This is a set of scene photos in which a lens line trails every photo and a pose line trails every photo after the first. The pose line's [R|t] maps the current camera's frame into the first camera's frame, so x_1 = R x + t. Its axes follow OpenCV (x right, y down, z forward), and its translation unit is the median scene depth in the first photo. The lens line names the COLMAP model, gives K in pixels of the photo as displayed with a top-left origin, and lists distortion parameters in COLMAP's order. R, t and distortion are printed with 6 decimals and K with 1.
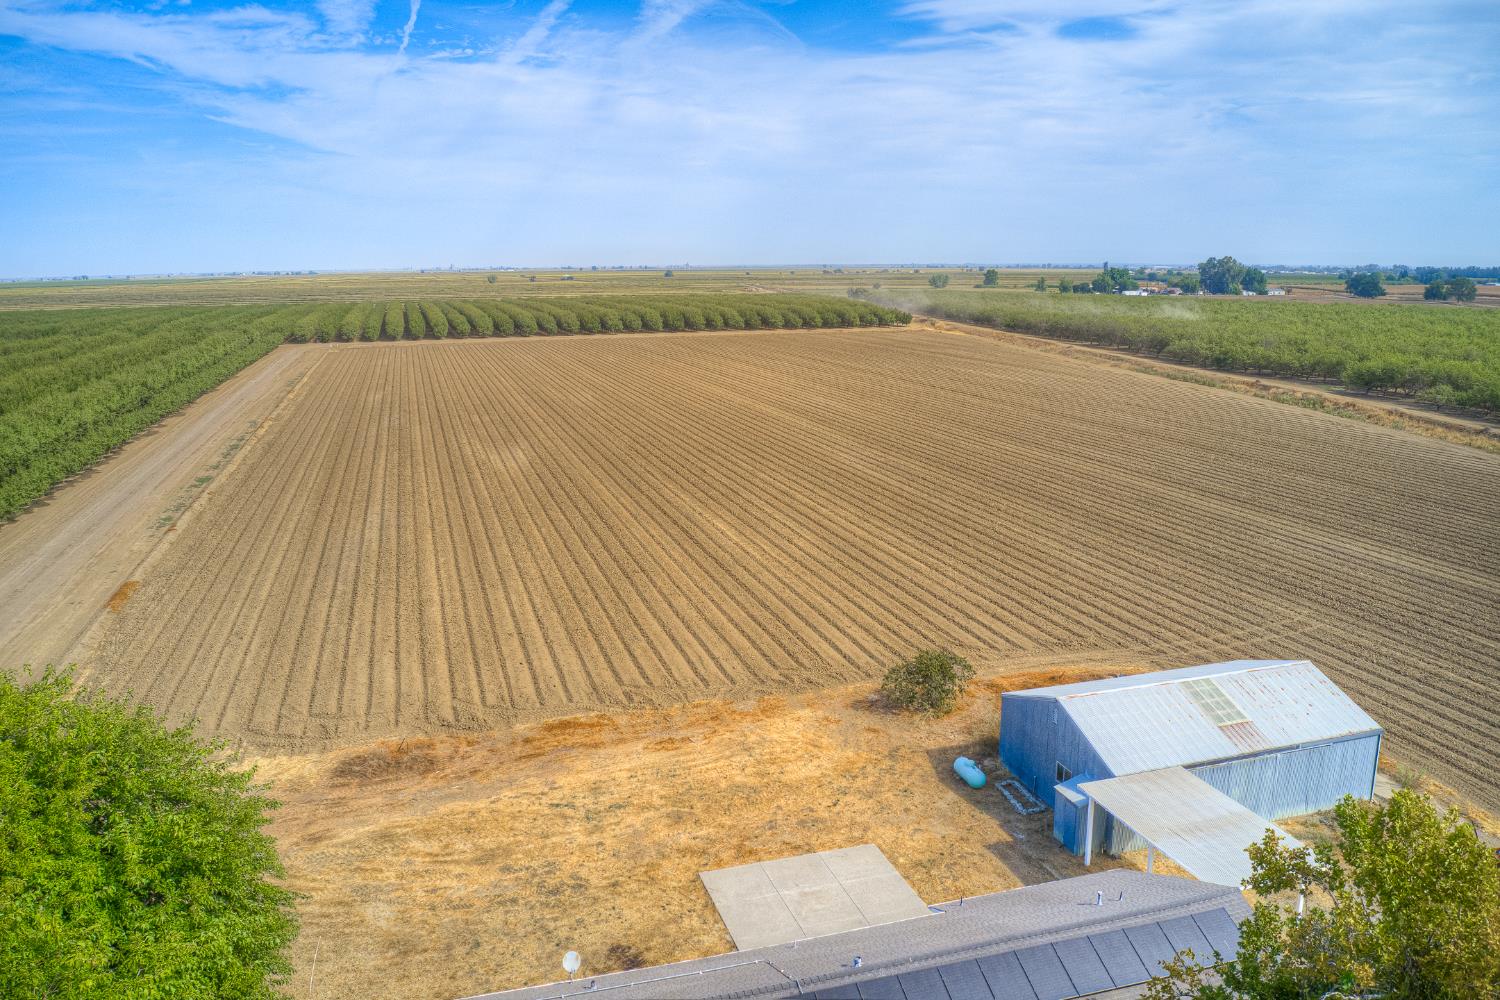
lens RADIAL K [[1141.1, 0, 750.0], [0, 1141.1, 500.0], [0, 0, 1]] dist [-0.094077, -0.002090]
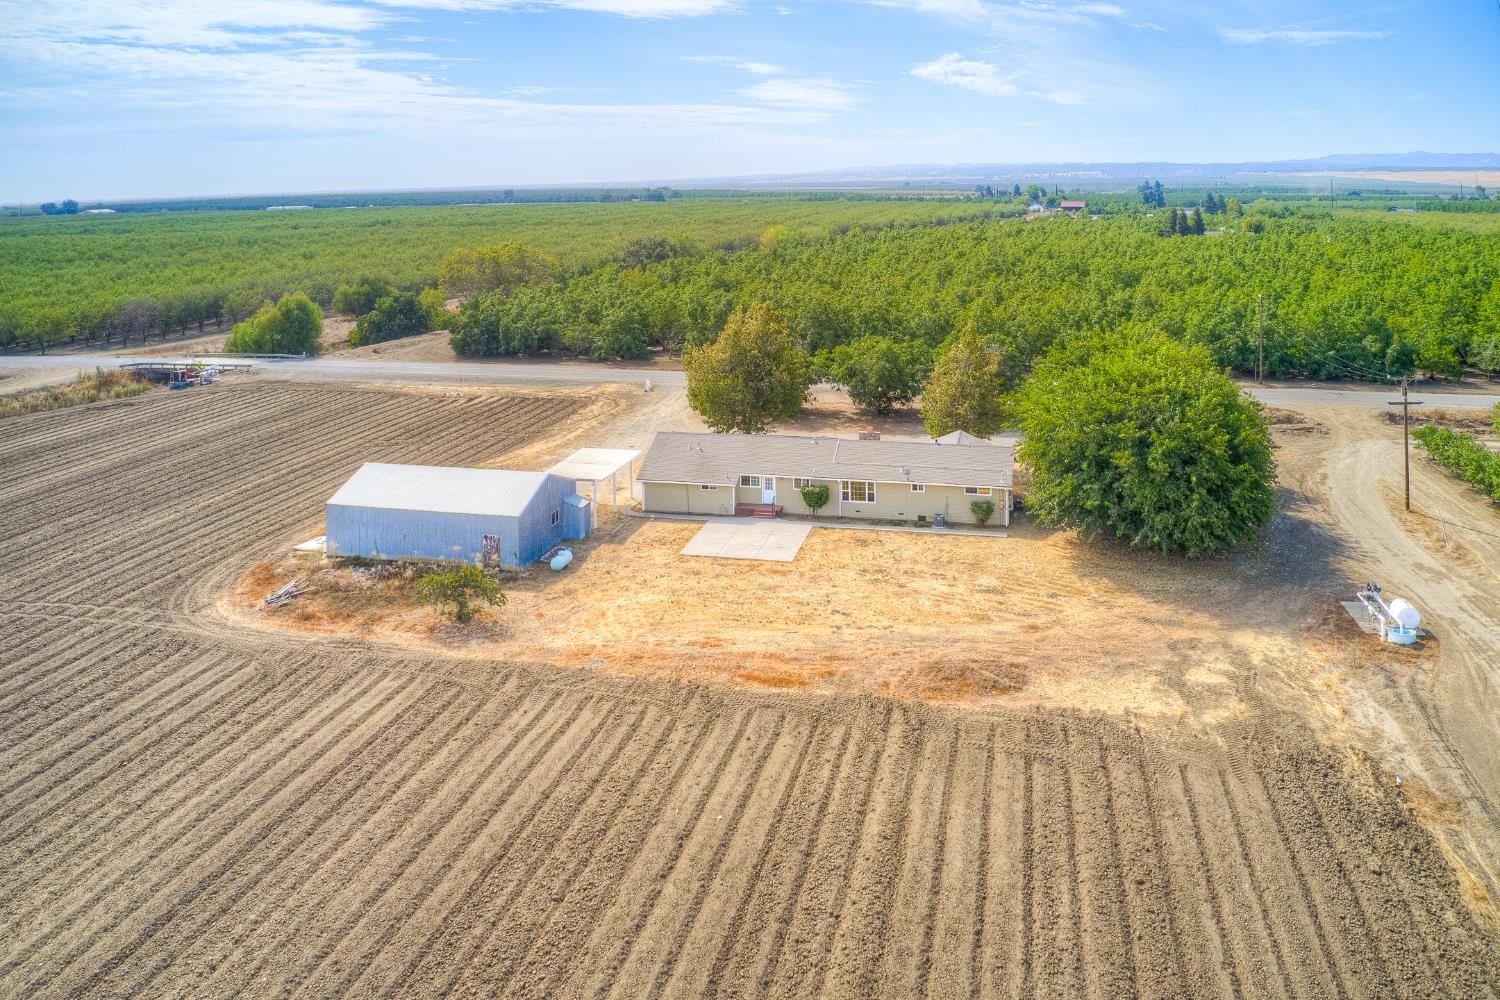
lens RADIAL K [[1250.7, 0, 750.0], [0, 1250.7, 500.0], [0, 0, 1]] dist [-0.089182, -0.003124]
pose [[-0.873884, -0.103793, 0.474926, -0.634251], [0.115389, 0.904736, 0.410047, -0.369931], [-0.472242, 0.413134, -0.778657, 1.821091]]
